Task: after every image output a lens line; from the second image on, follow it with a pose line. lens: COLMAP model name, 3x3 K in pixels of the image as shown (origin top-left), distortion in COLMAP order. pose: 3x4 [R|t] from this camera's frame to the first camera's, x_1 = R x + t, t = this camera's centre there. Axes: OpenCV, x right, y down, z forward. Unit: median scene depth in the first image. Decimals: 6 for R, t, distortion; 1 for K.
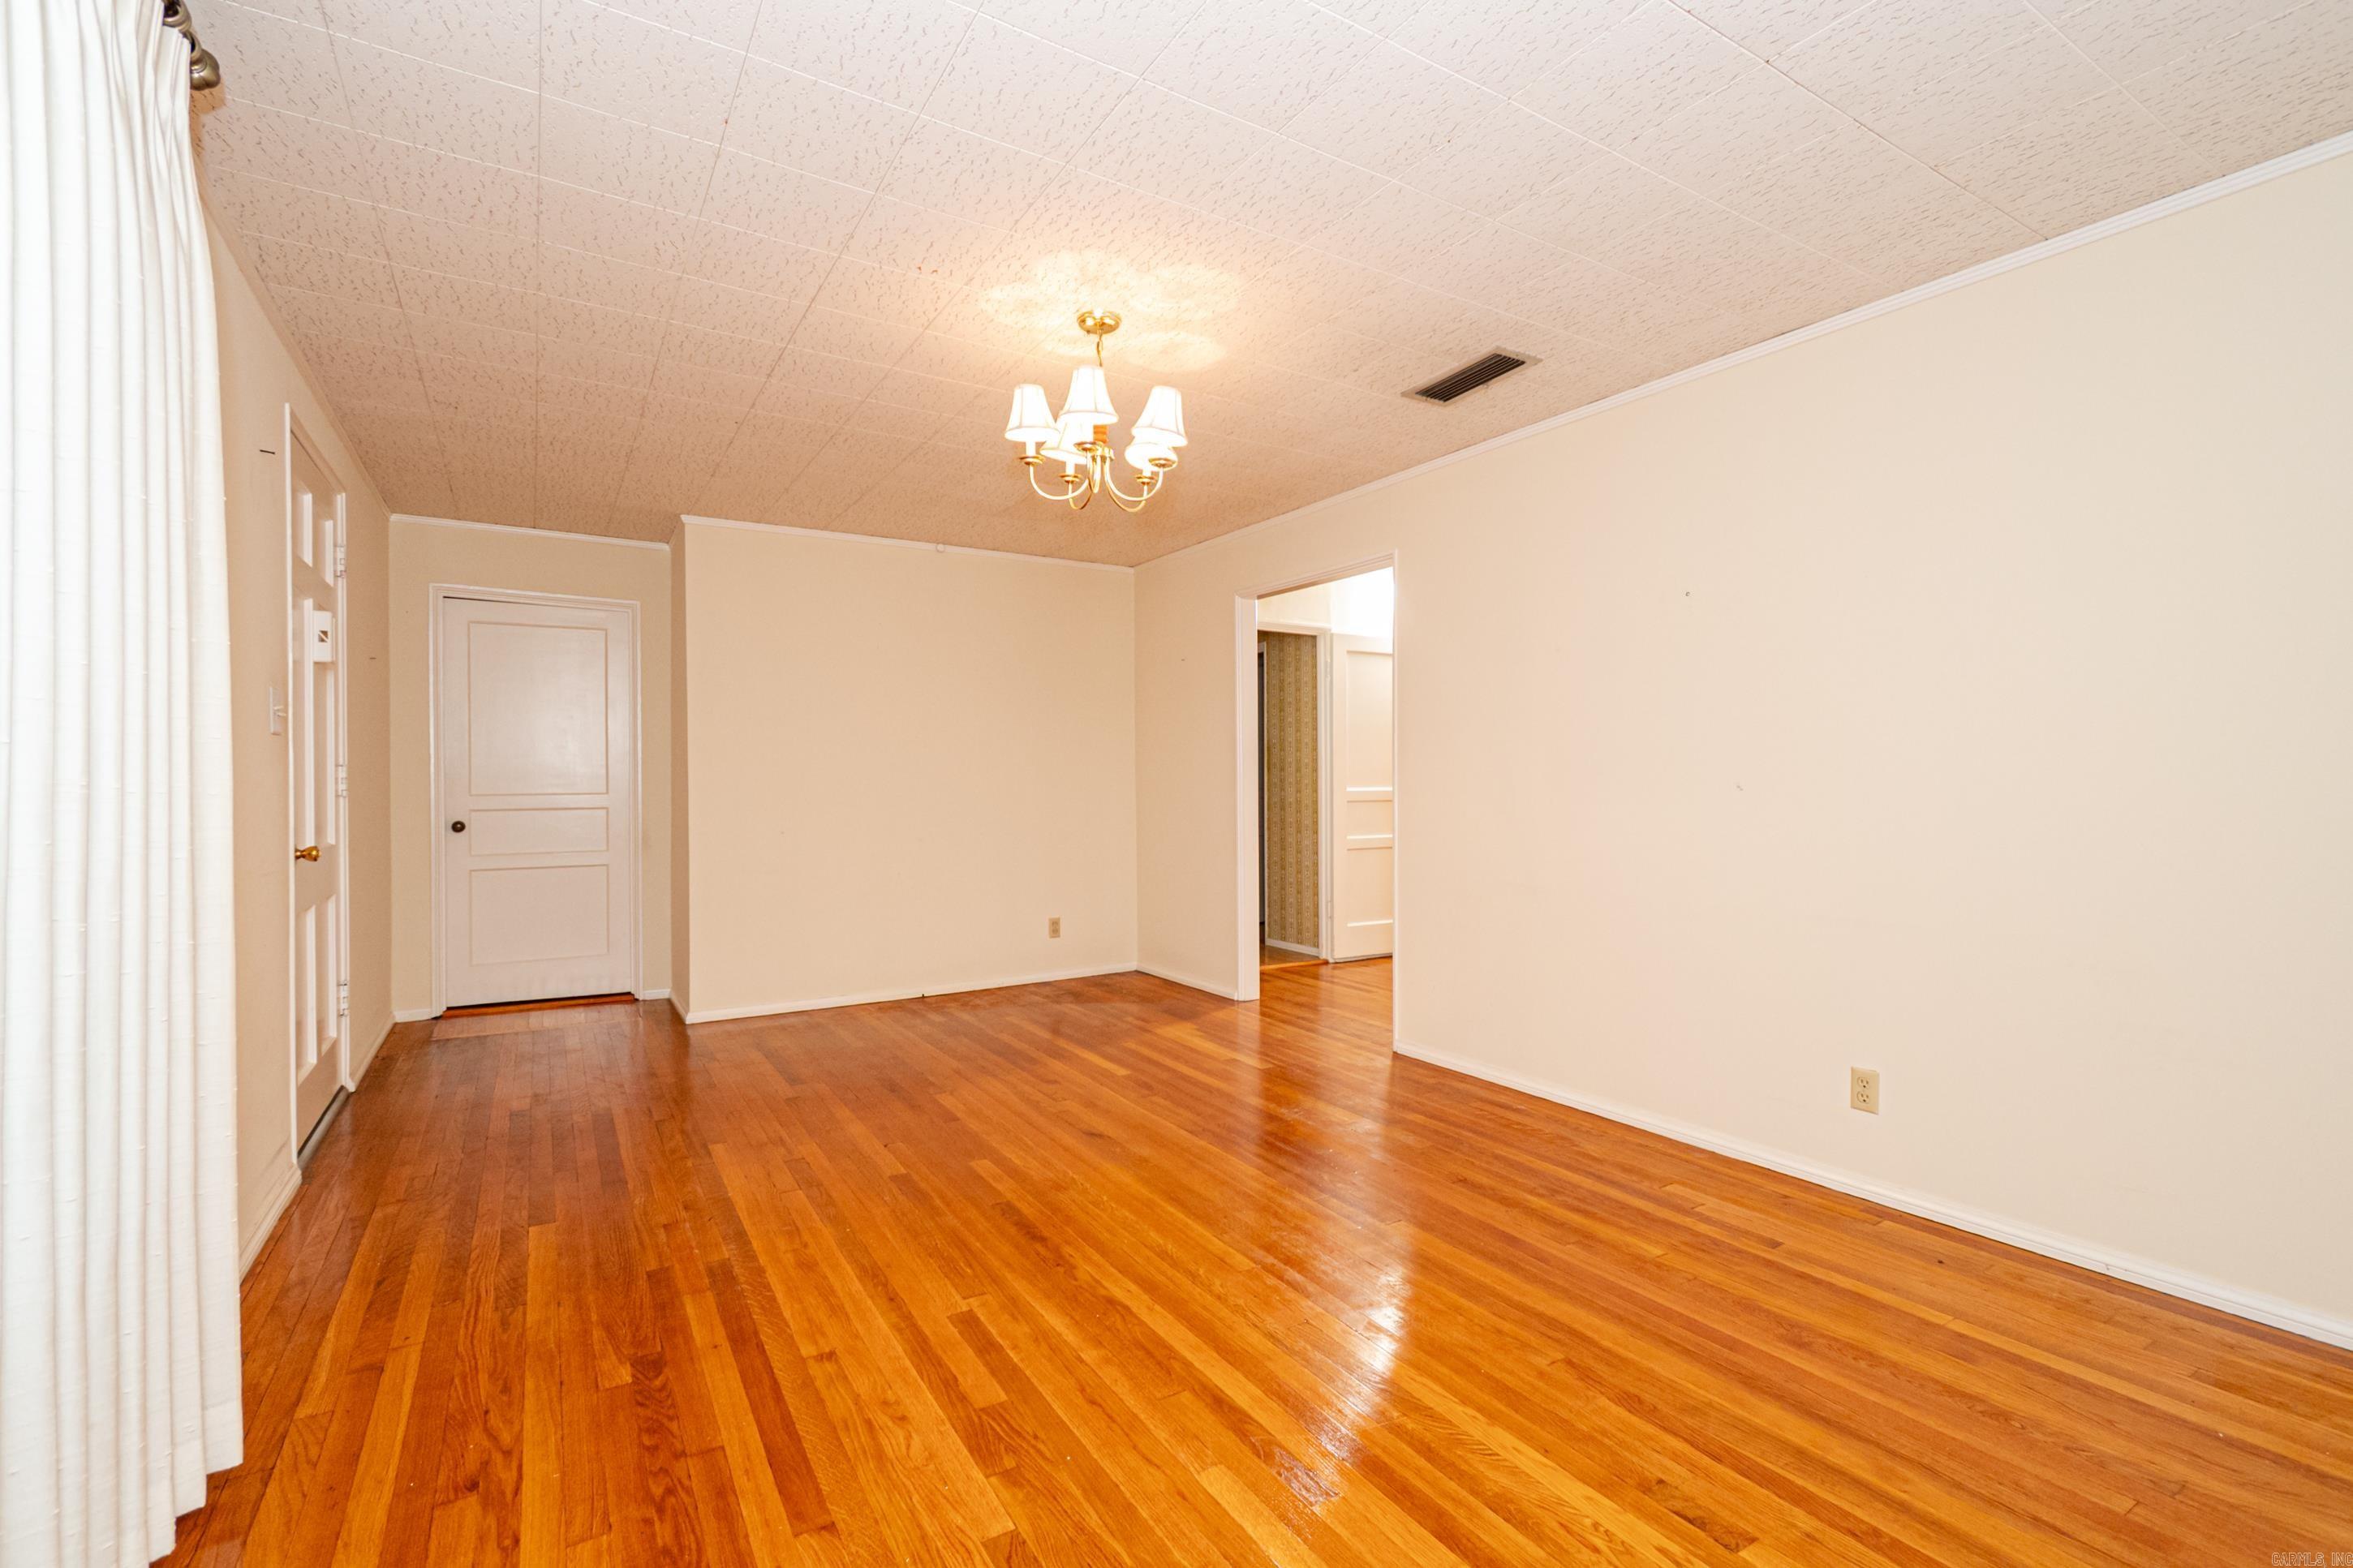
lens RADIAL K [[1042.4, 0, 1175.0], [0, 1042.4, 781.7], [0, 0, 1]] dist [-0.003555, -0.002217]
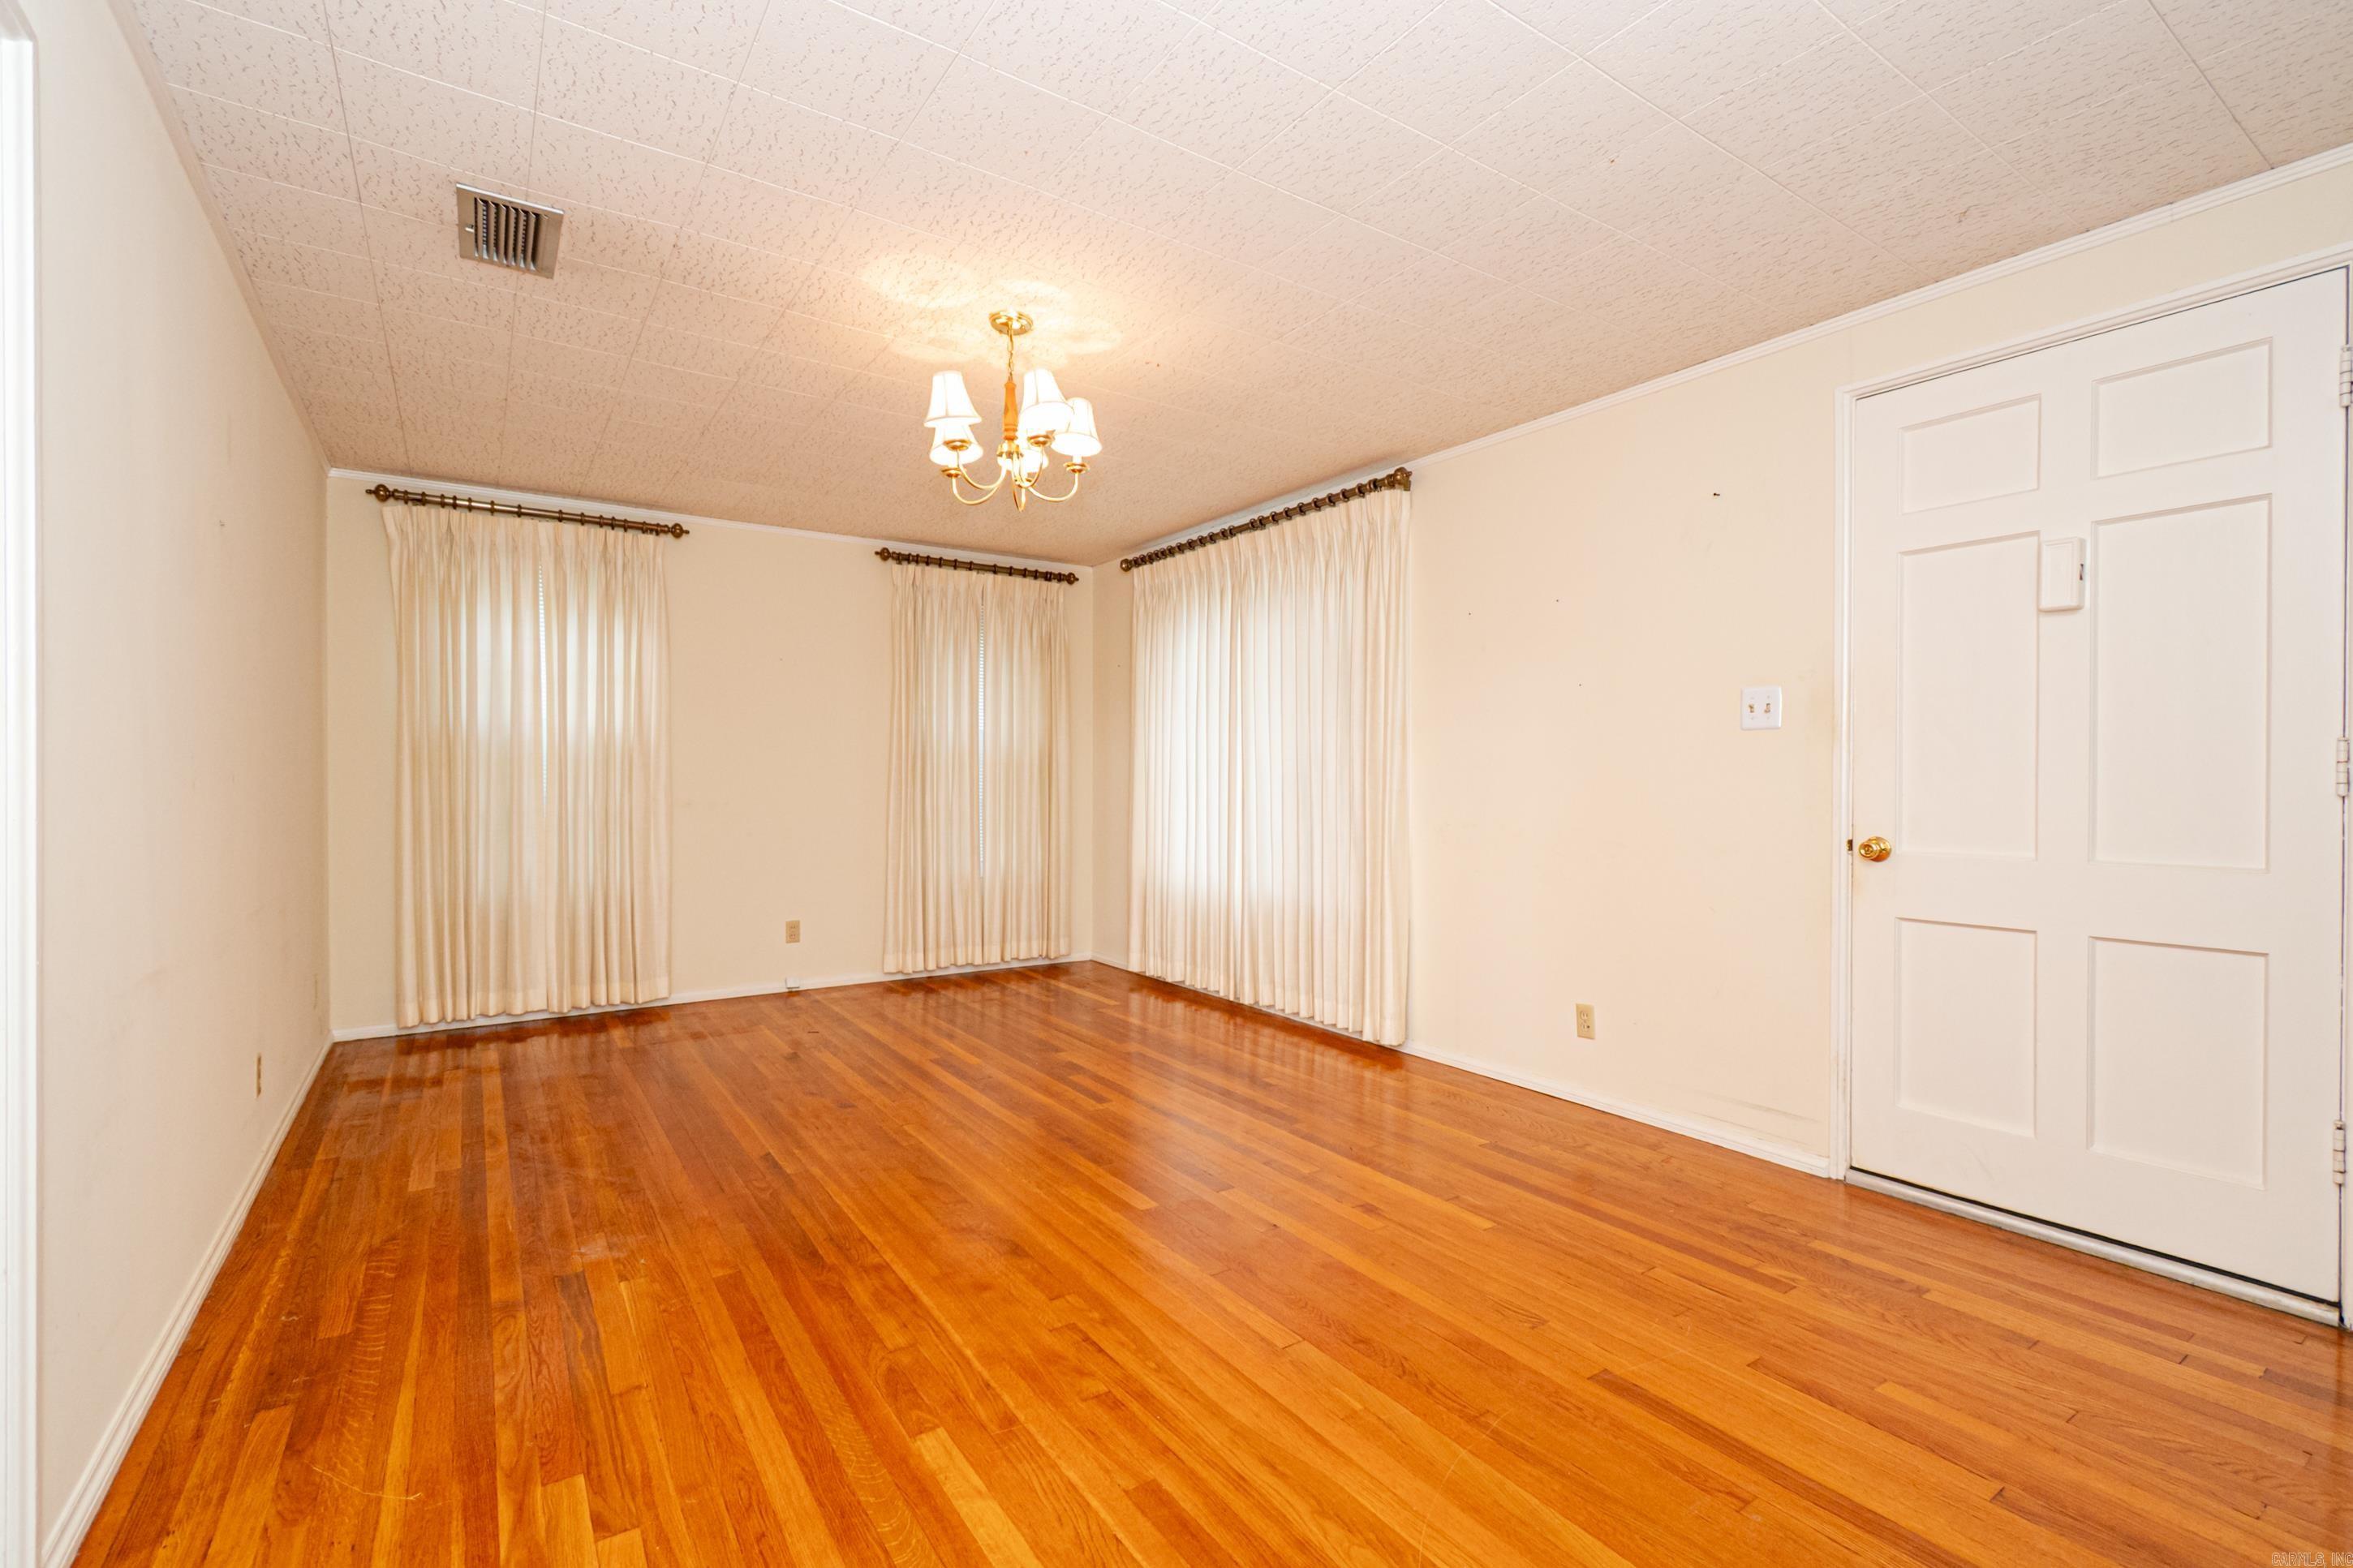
lens RADIAL K [[1042.4, 0, 1176.7], [0, 1042.4, 783.2], [0, 0, 1]] dist [-0.003555, -0.002217]
pose [[-0.998974, 0.003268, -0.045158, -0.197366], [0.002845, 0.999952, 0.009423, 0.004137], [0.045187, 0.009285, -0.998935, 2.114348]]
